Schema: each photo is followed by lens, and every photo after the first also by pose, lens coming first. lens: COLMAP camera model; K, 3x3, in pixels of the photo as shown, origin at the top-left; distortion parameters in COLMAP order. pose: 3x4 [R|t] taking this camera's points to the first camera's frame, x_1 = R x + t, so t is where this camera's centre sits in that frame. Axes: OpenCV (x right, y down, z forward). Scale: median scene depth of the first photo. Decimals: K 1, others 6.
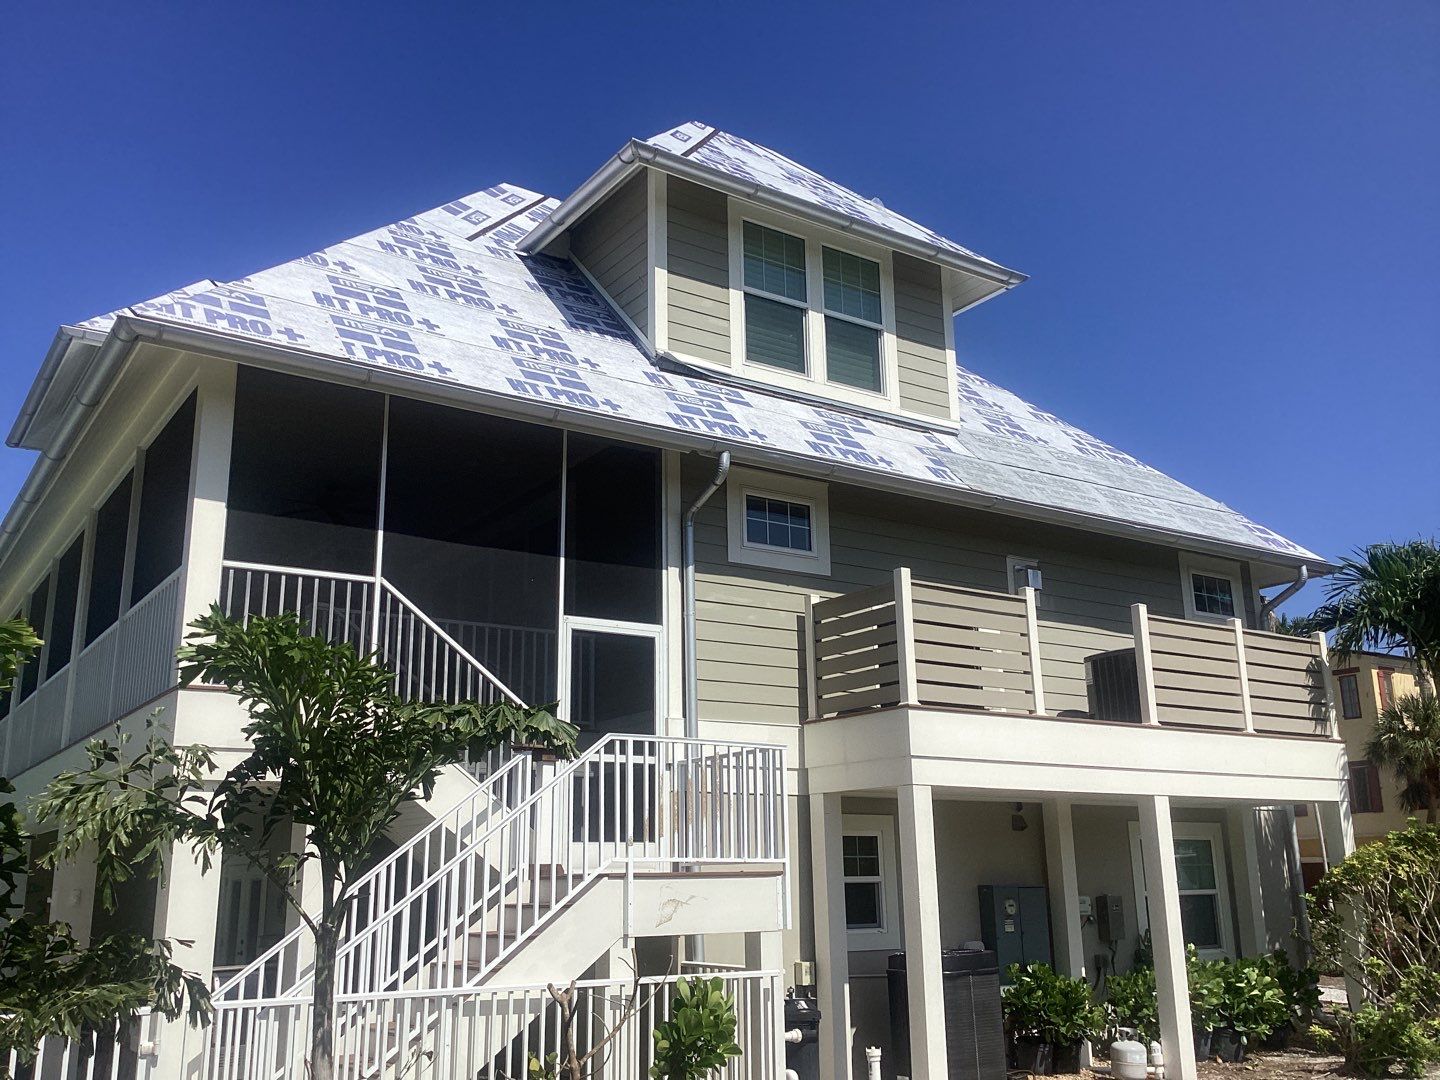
lens RADIAL K [[1288.4, 0, 720.0], [0, 1288.4, 540.0], [0, 0, 1]] dist [0.105880, -0.194405]
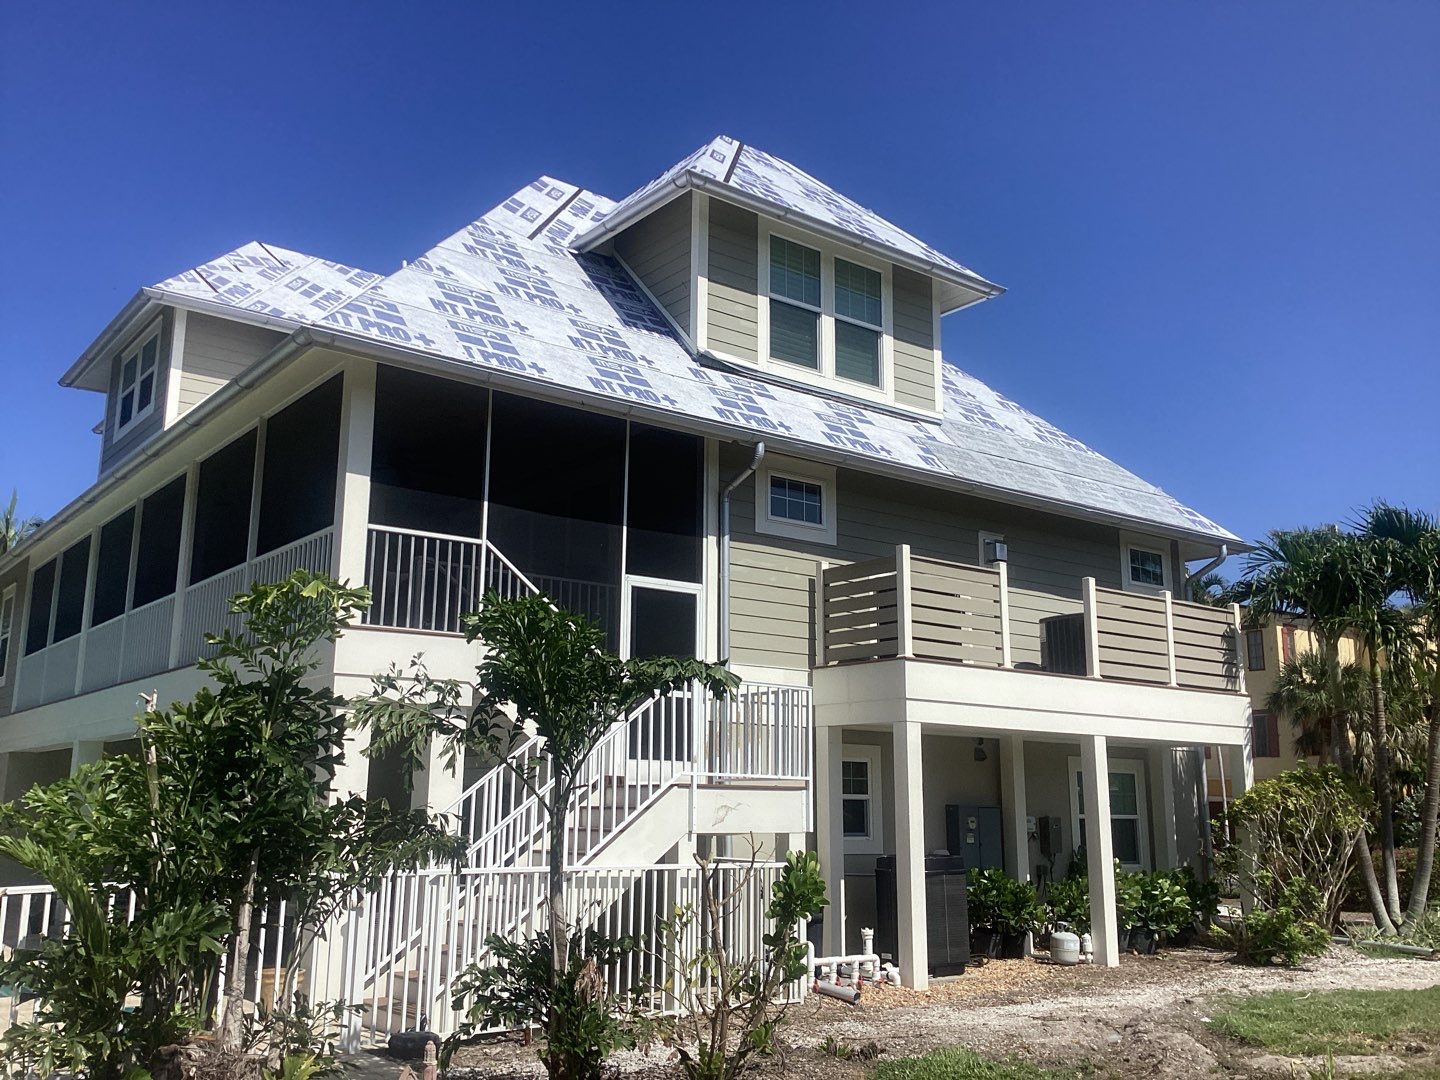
lens RADIAL K [[1270.1, 0, 718.4], [0, 1270.1, 533.2], [0, 0, 1]] dist [0.141489, -0.305471]
pose [[0.998011, 0.037396, 0.050752, -0.082691], [-0.039704, 0.998186, 0.045248, -0.032126], [-0.048968, -0.047173, 0.997686, -0.166299]]
